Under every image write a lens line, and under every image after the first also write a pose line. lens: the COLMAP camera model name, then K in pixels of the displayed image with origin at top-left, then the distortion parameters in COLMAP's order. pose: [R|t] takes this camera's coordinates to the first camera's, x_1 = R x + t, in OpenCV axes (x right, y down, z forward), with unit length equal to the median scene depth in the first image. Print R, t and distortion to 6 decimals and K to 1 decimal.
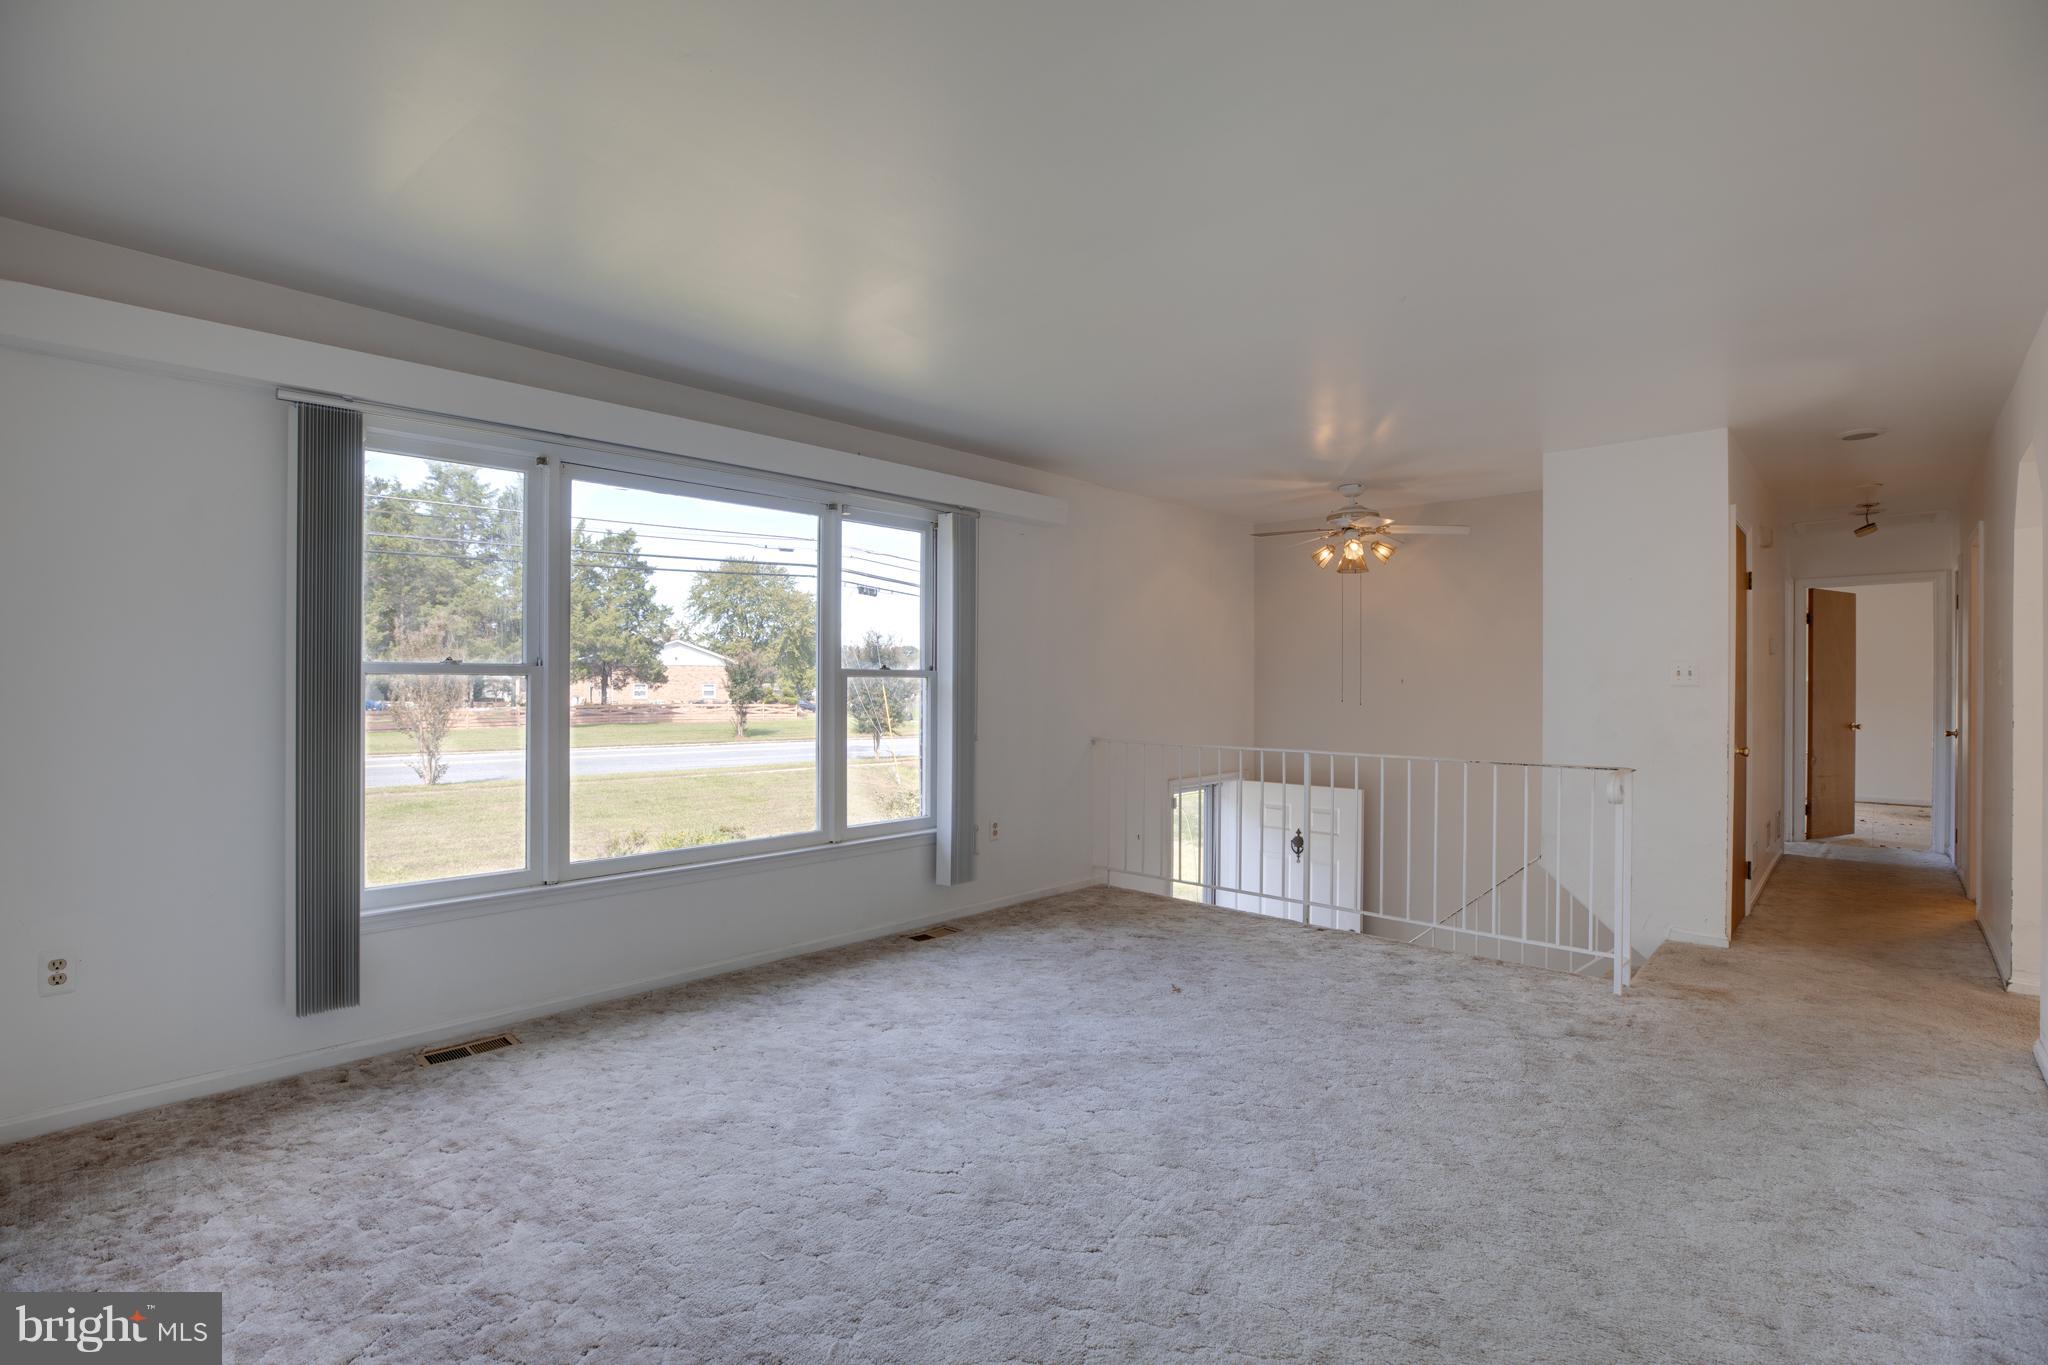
lens RADIAL K [[933.9, 0, 1024.0], [0, 933.9, 682.5], [0, 0, 1]] dist [-0.044085, 0.014416]
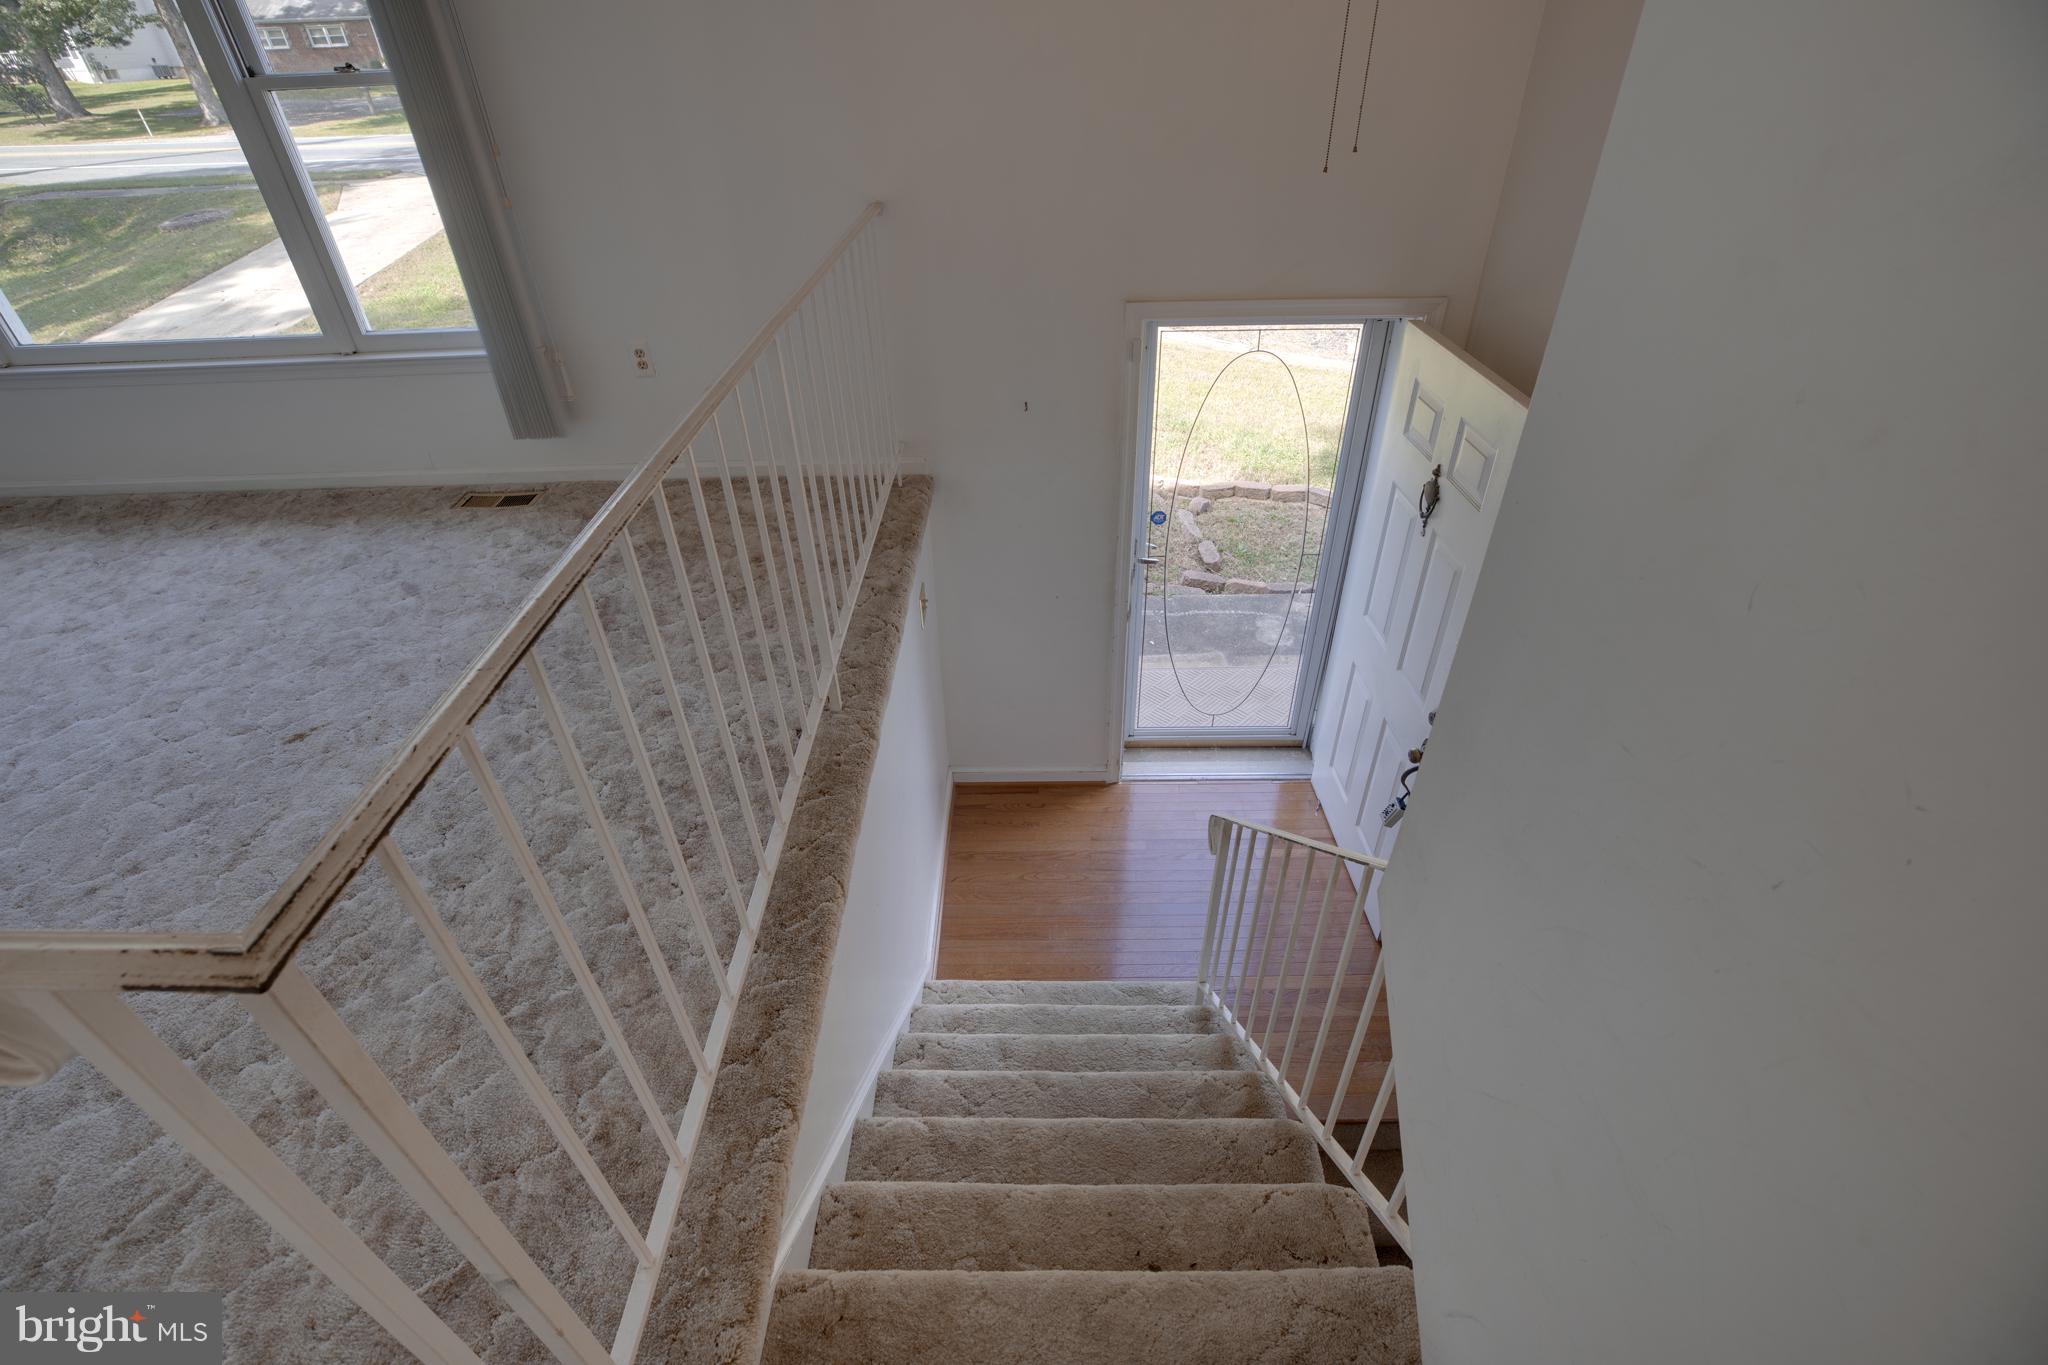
lens RADIAL K [[933.9, 0, 1024.0], [0, 933.9, 682.5], [0, 0, 1]] dist [-0.044085, 0.014416]
pose [[0.684921, 0.412624, -0.600521, 0.722267], [0.026020, 0.809815, 0.586108, -0.029069], [0.728153, -0.417063, 0.543922, 0.899210]]
